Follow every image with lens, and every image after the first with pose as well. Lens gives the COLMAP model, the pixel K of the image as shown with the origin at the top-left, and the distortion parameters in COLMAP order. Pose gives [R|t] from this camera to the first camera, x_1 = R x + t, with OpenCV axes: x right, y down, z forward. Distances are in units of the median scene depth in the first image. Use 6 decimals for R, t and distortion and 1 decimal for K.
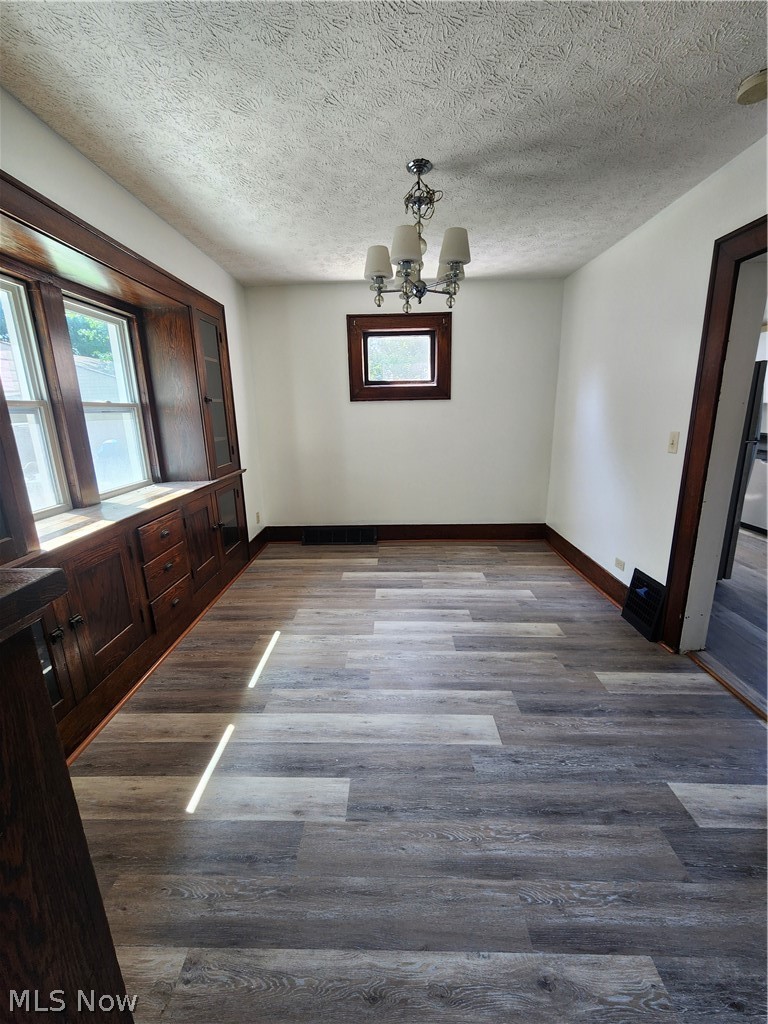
lens RADIAL K [[421.7, 0, 388.2], [0, 421.7, 511.8], [0, 0, 1]] dist [-0.003989, 0.002393]
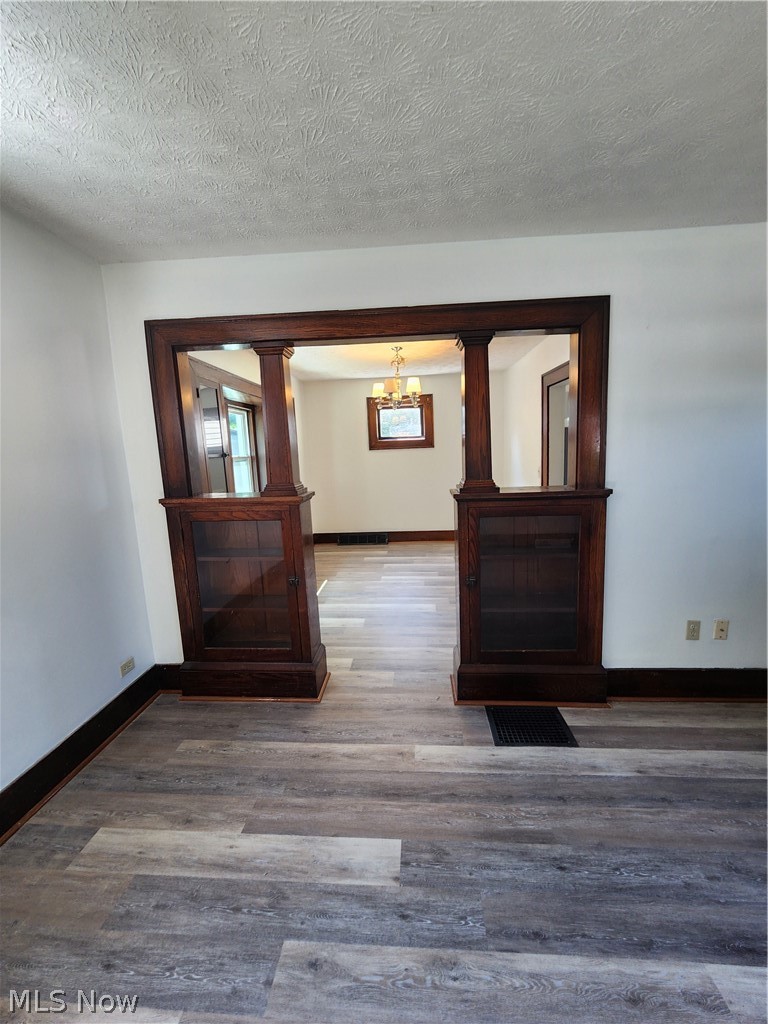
lens RADIAL K [[423.5, 0, 390.6], [0, 423.5, 509.4], [0, 0, 1]] dist [-0.001335, 0.000661]
pose [[0.998394, -0.013967, -0.054904, 0.145539], [0.008774, 0.995560, -0.093724, 0.207188], [0.055969, 0.093091, 0.994083, -1.073952]]
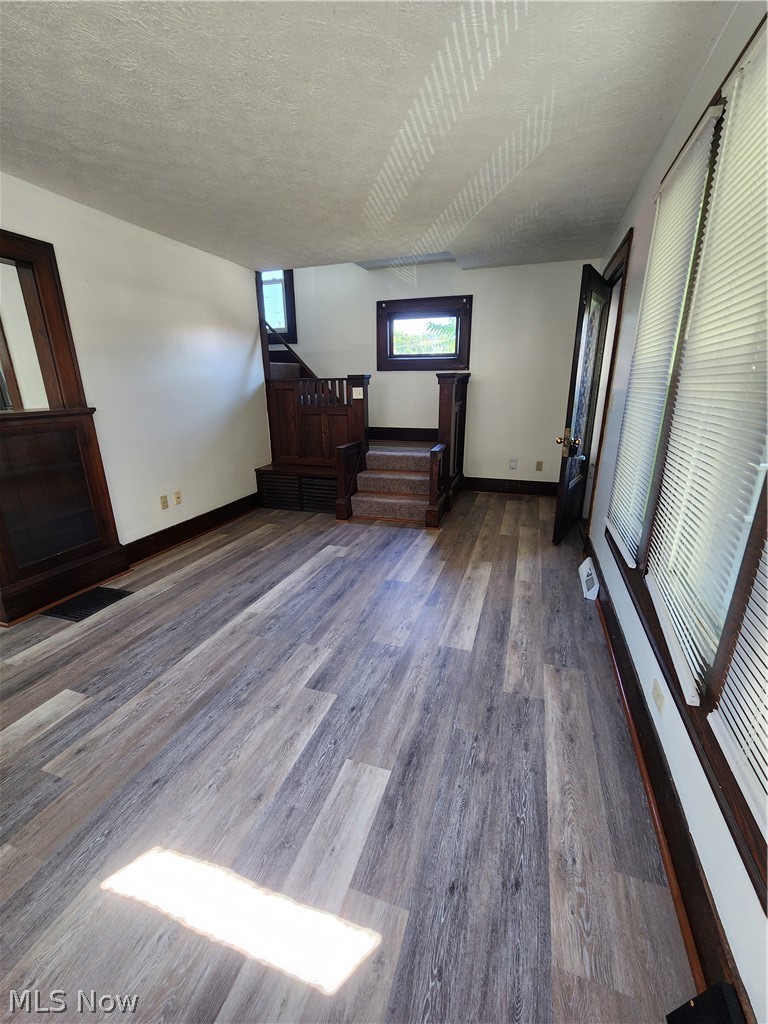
lens RADIAL K [[417.7, 0, 382.1], [0, 417.7, 512.3], [0, 0, 1]] dist [-0.000043, 0.000214]
pose [[0.310727, -0.270576, 0.911174, -0.434754], [0.225252, 0.952281, 0.205968, 0.324478], [-0.923423, 0.141244, 0.356847, -1.310190]]
